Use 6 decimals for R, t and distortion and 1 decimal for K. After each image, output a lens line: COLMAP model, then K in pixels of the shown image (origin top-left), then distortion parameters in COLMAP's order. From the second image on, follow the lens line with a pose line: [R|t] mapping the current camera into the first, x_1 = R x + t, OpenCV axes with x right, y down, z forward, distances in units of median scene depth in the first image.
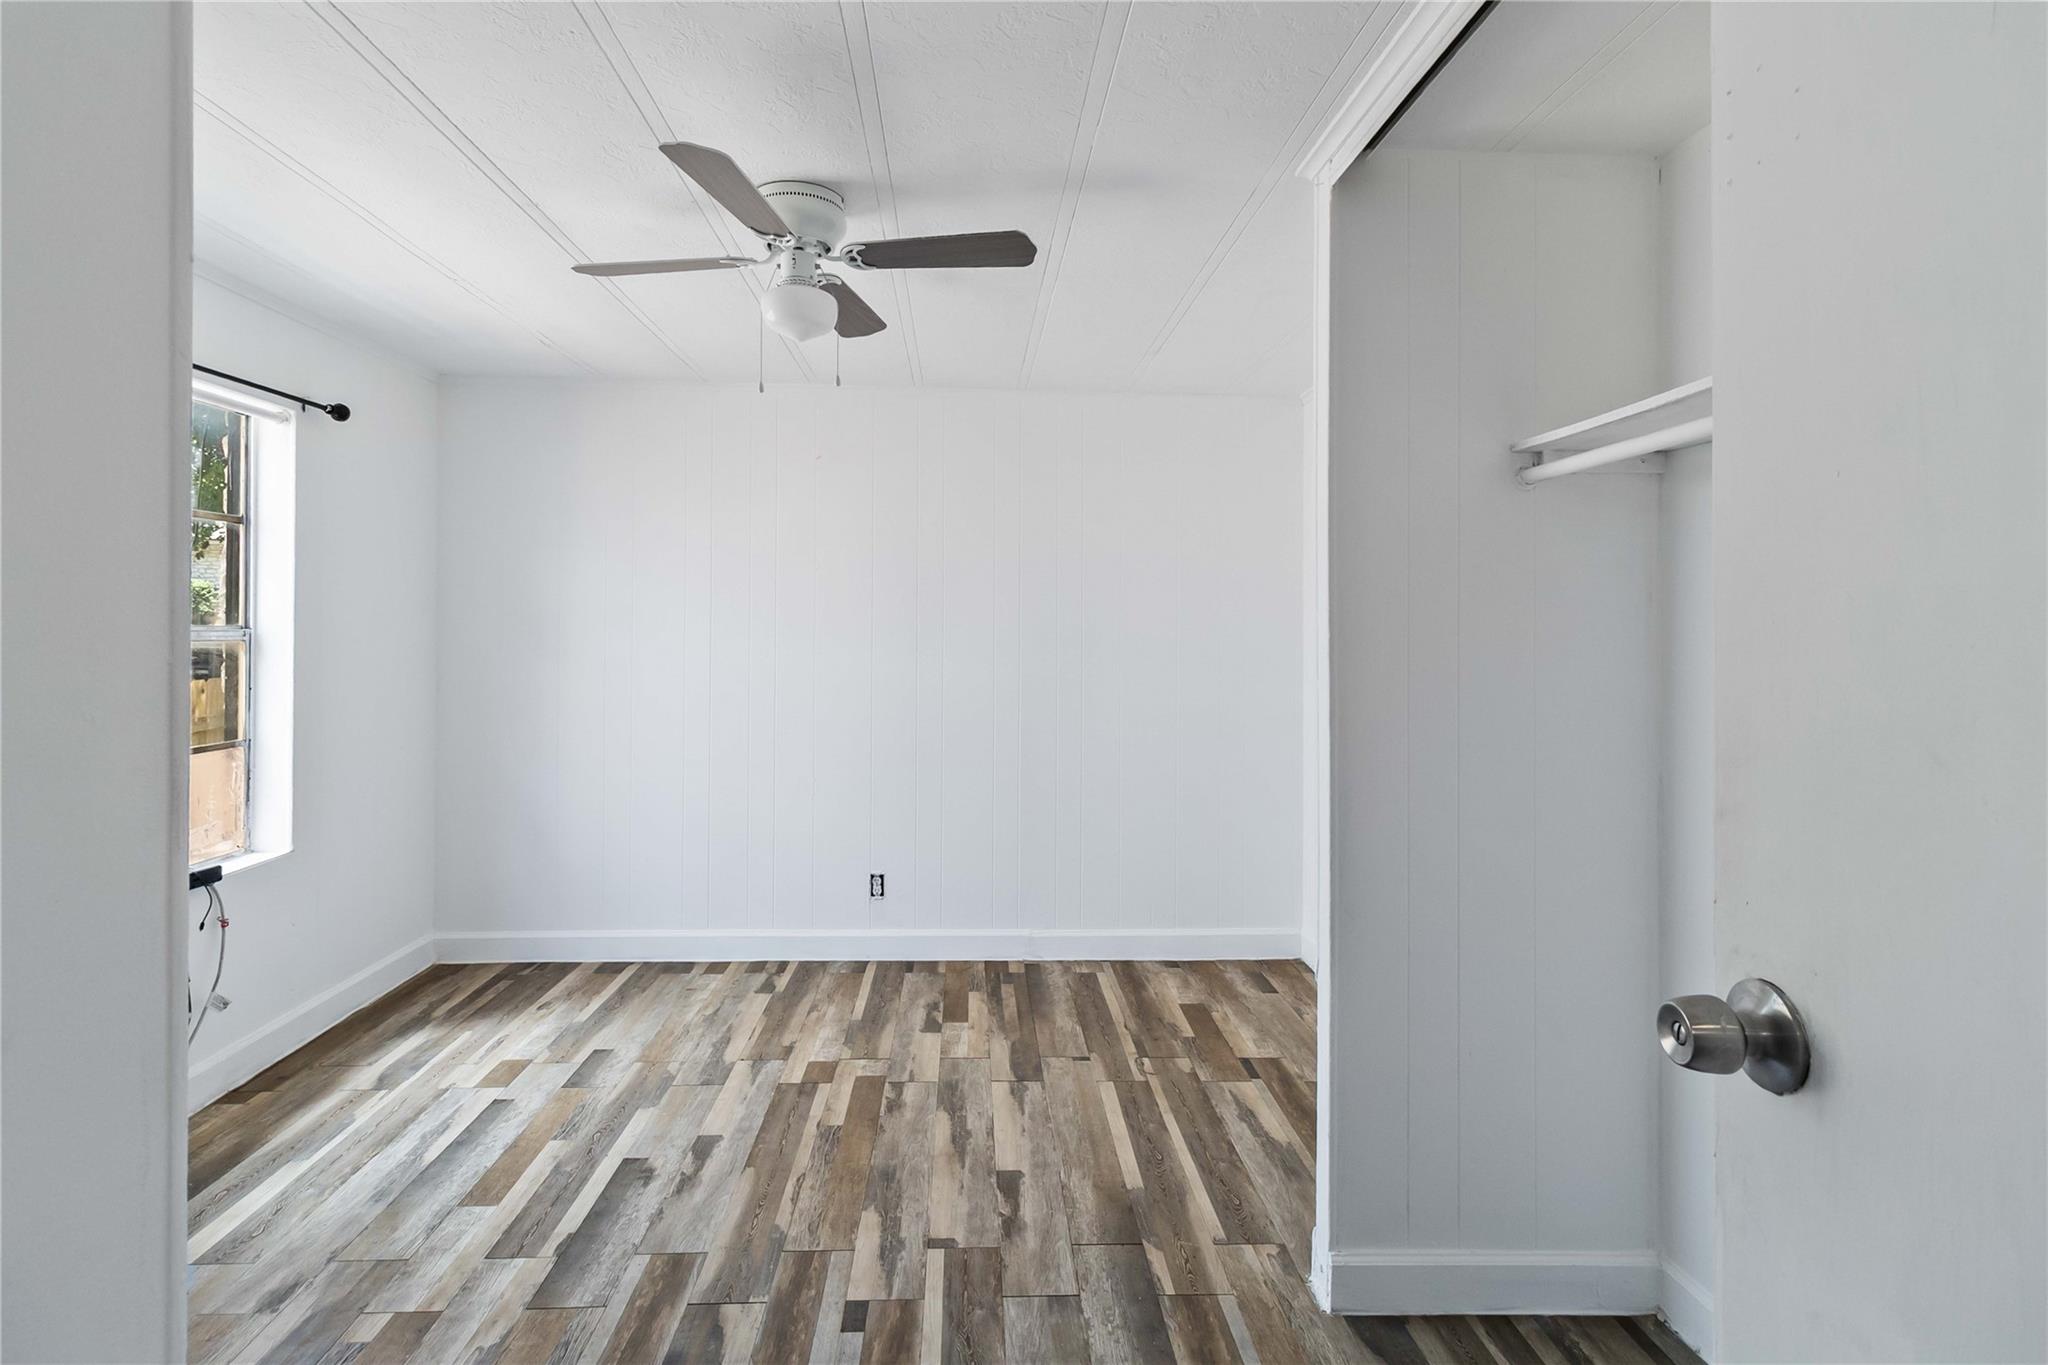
lens RADIAL K [[954.9, 0, 1015.2], [0, 954.9, 637.1], [0, 0, 1]] dist [0.002636, -0.000192]
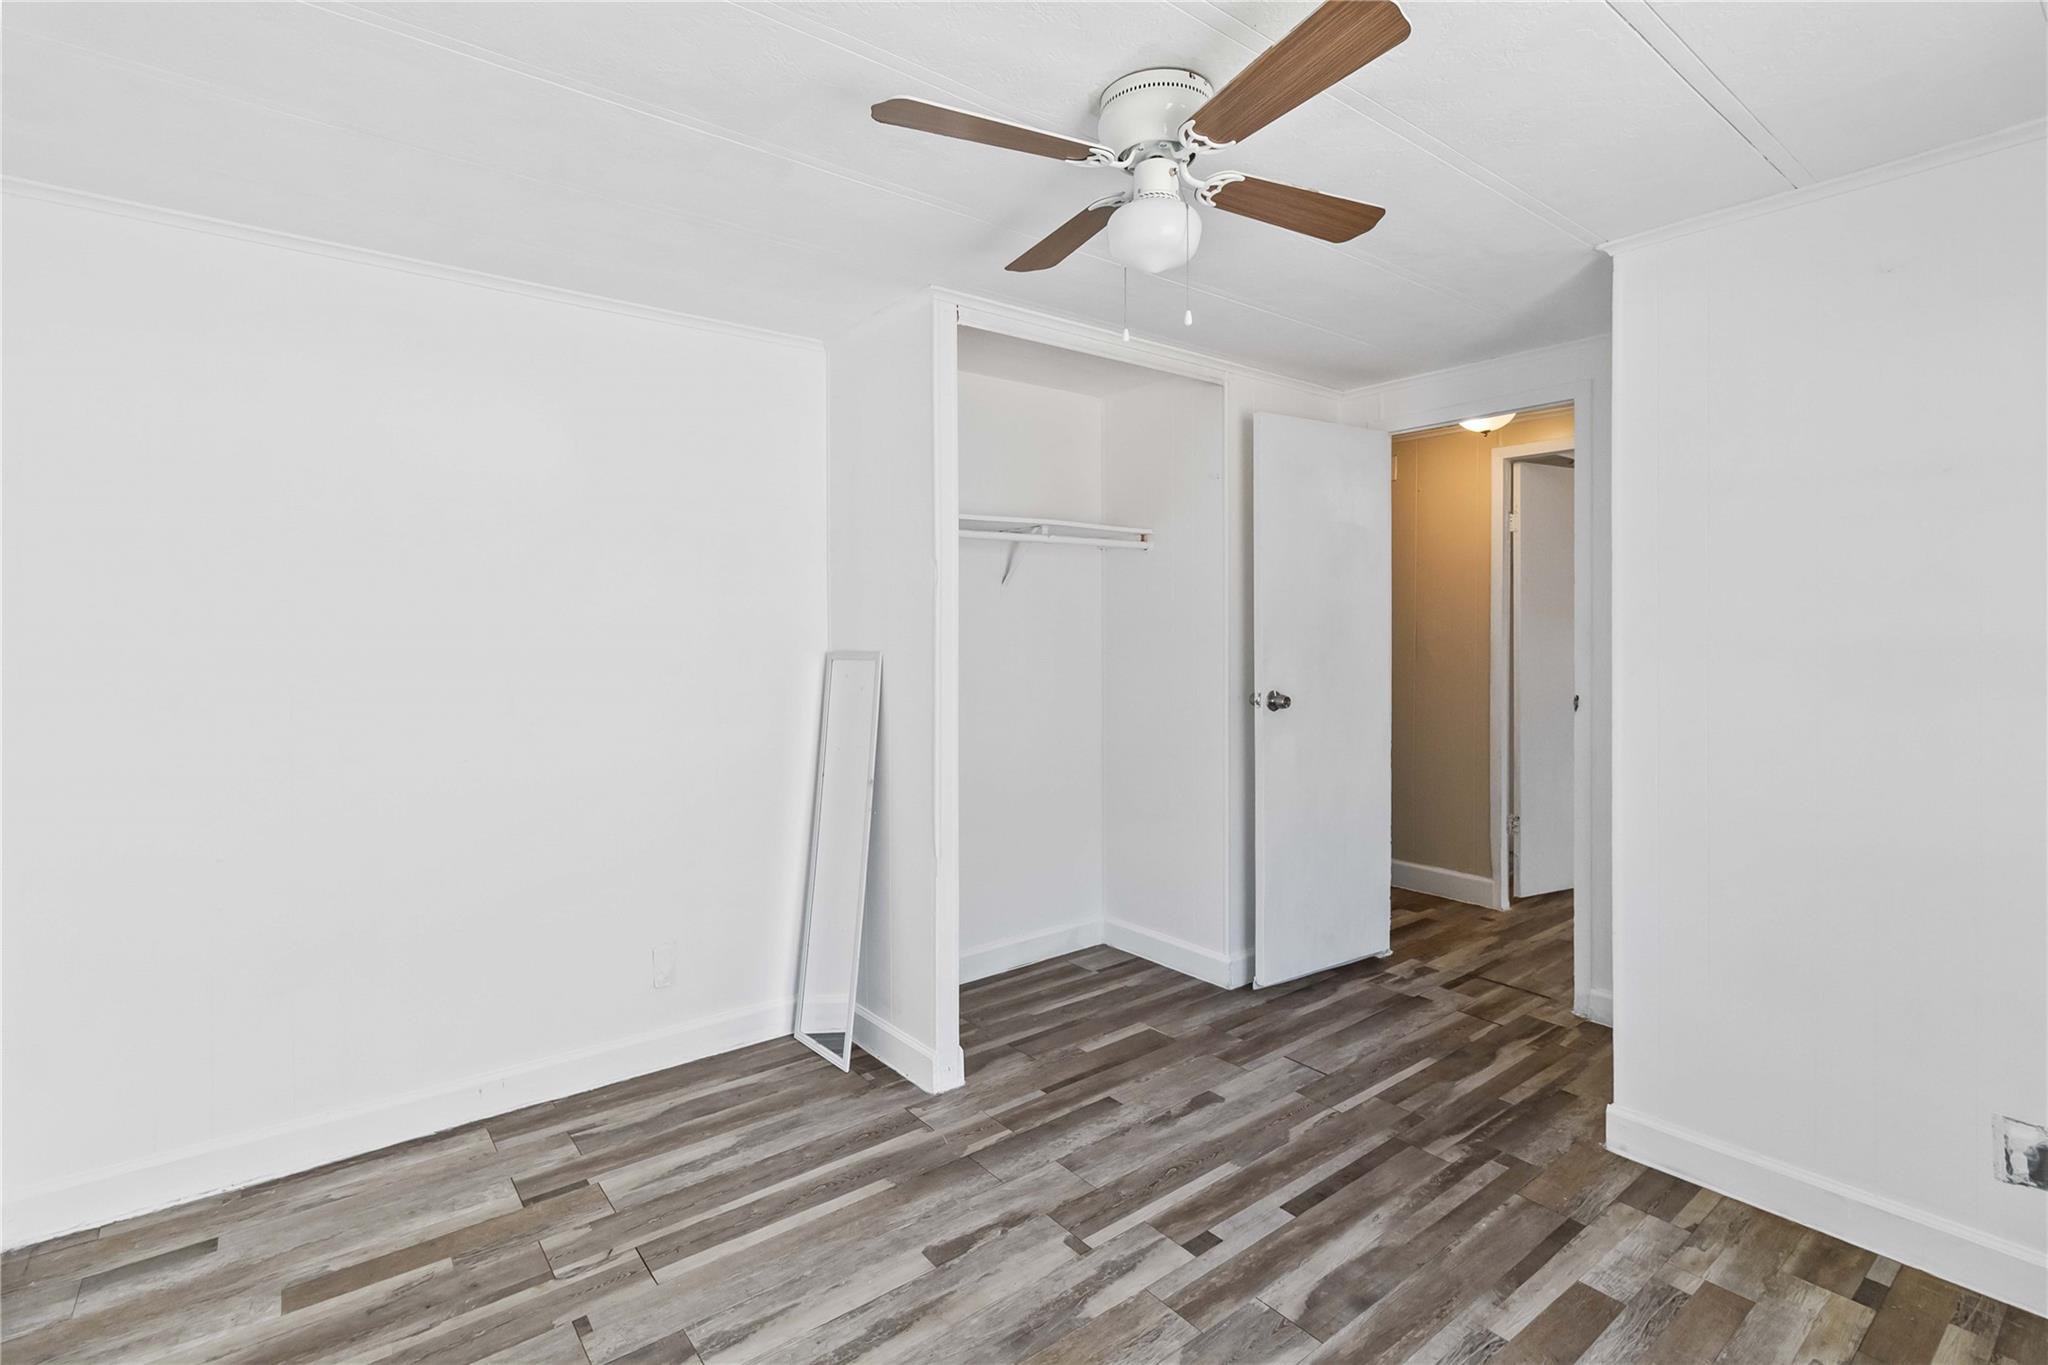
lens RADIAL K [[954.9, 0, 1015.2], [0, 954.9, 637.1], [0, 0, 1]] dist [0.002636, -0.000192]
pose [[-0.567163, -0.016174, 0.823447, -0.853678], [0.002955, 0.999761, 0.021672, -0.019424], [-0.823600, 0.014725, -0.566980, 1.617211]]
